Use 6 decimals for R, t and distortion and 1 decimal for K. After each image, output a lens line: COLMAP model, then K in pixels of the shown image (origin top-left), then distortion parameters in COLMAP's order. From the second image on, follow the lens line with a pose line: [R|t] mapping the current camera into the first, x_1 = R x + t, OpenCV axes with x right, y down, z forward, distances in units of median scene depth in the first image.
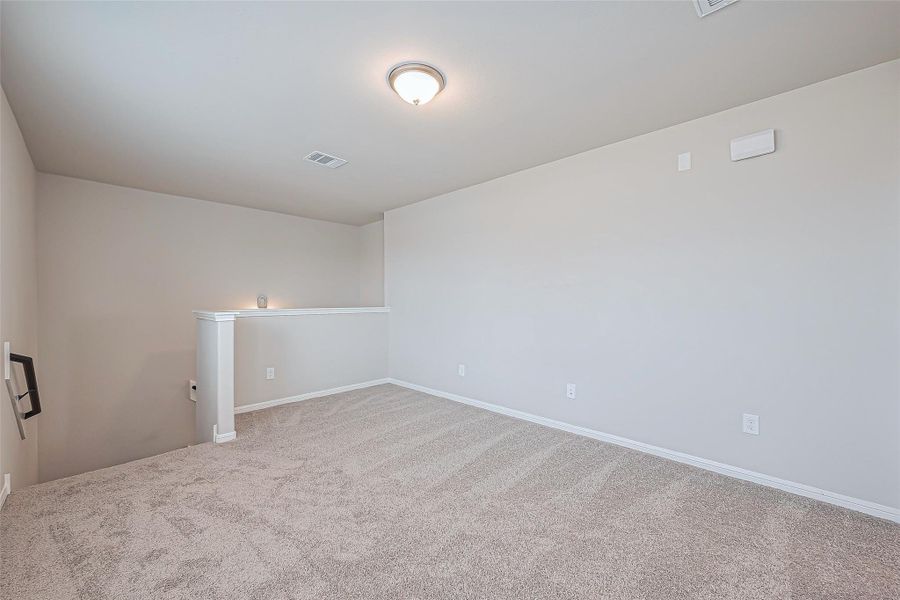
lens RADIAL K [[362.8, 0, 454.1], [0, 362.8, 299.9], [0, 0, 1]] dist [-0.000001, -0.000085]
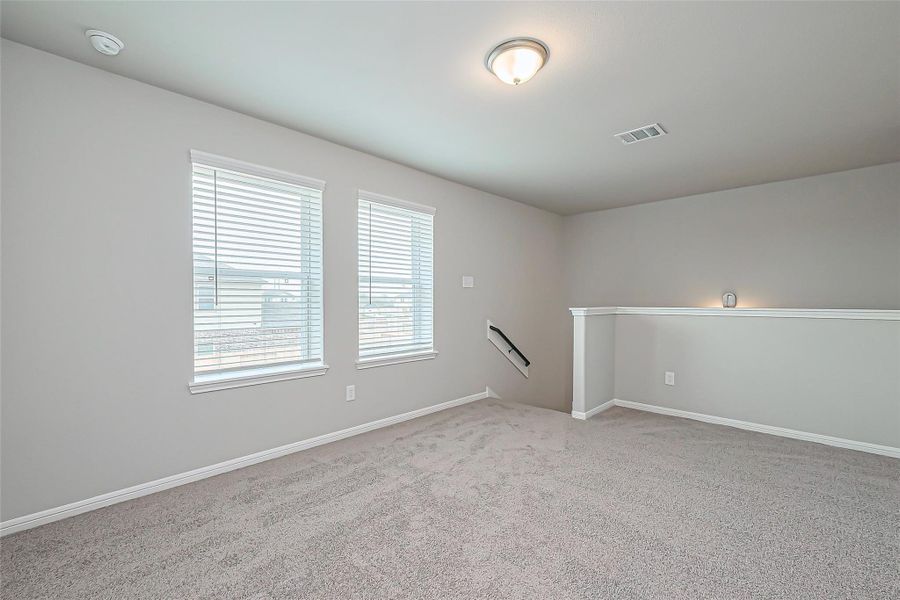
lens RADIAL K [[407.0, 0, 450.0], [0, 407.0, 300.0], [0, 0, 1]] dist [-0.000123, -0.000084]
pose [[-0.041351, 0.003565, -0.999138, 0.860762], [-0.000153, 0.999994, 0.003575, 0.004963], [0.999145, 0.000301, -0.041350, 0.795216]]
